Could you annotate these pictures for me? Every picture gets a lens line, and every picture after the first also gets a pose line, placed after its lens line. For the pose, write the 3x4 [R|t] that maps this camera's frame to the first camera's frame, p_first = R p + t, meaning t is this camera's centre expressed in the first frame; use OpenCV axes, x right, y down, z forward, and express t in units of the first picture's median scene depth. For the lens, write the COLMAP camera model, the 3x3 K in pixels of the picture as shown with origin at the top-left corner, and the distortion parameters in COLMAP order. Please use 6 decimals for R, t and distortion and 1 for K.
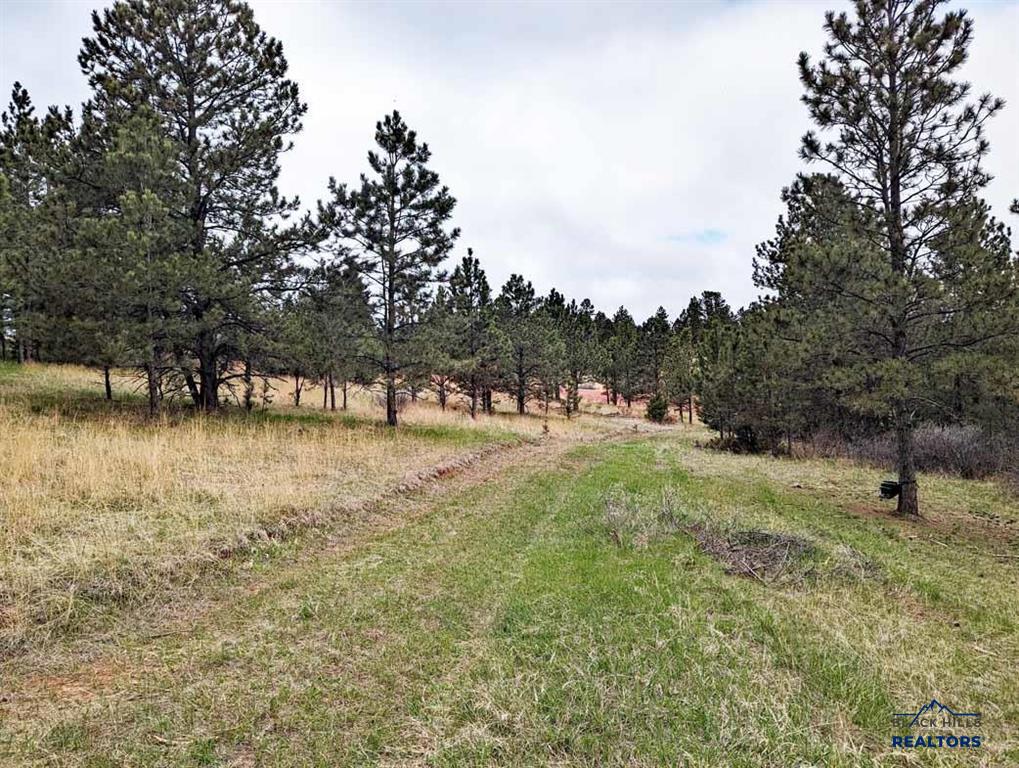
lens RADIAL K [[691.2, 0, 507.6], [0, 691.2, 389.1], [0, 0, 1]] dist [-0.002417, -0.017542]
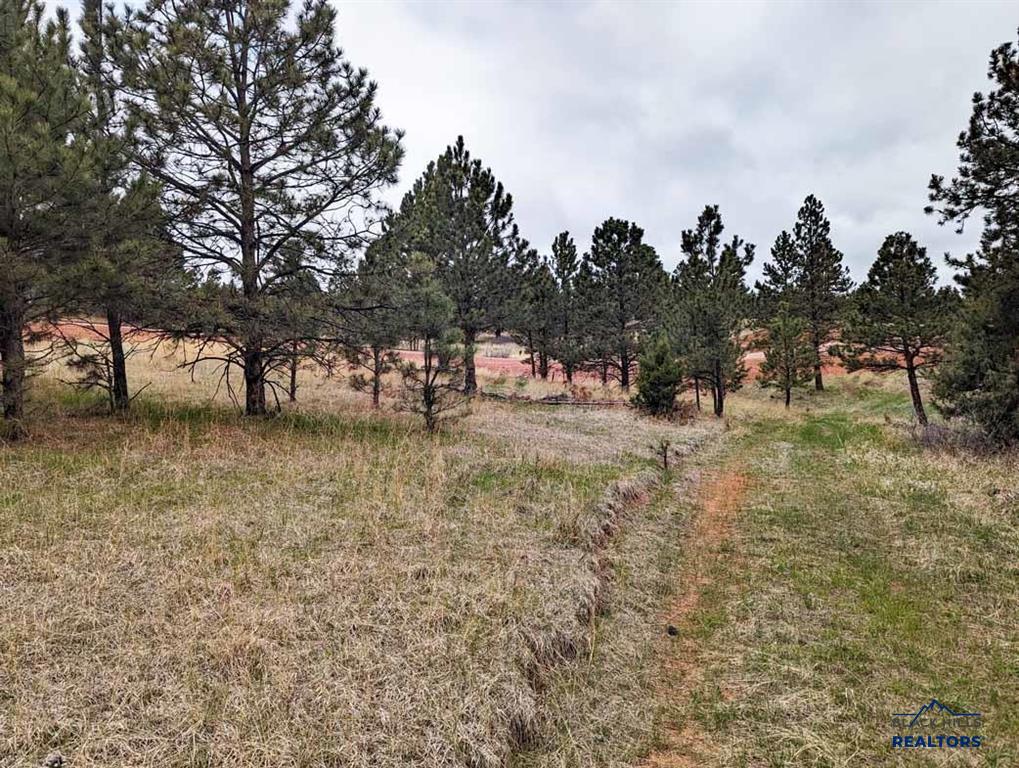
lens RADIAL K [[691.2, 0, 509.3], [0, 691.2, 384.0], [0, 0, 1]] dist [-0.002417, -0.017542]
pose [[0.991838, -0.020974, 0.125765, 0.052152], [0.017809, 0.999497, 0.026238, 0.011382], [-0.126252, -0.023784, 0.991713, 0.431839]]
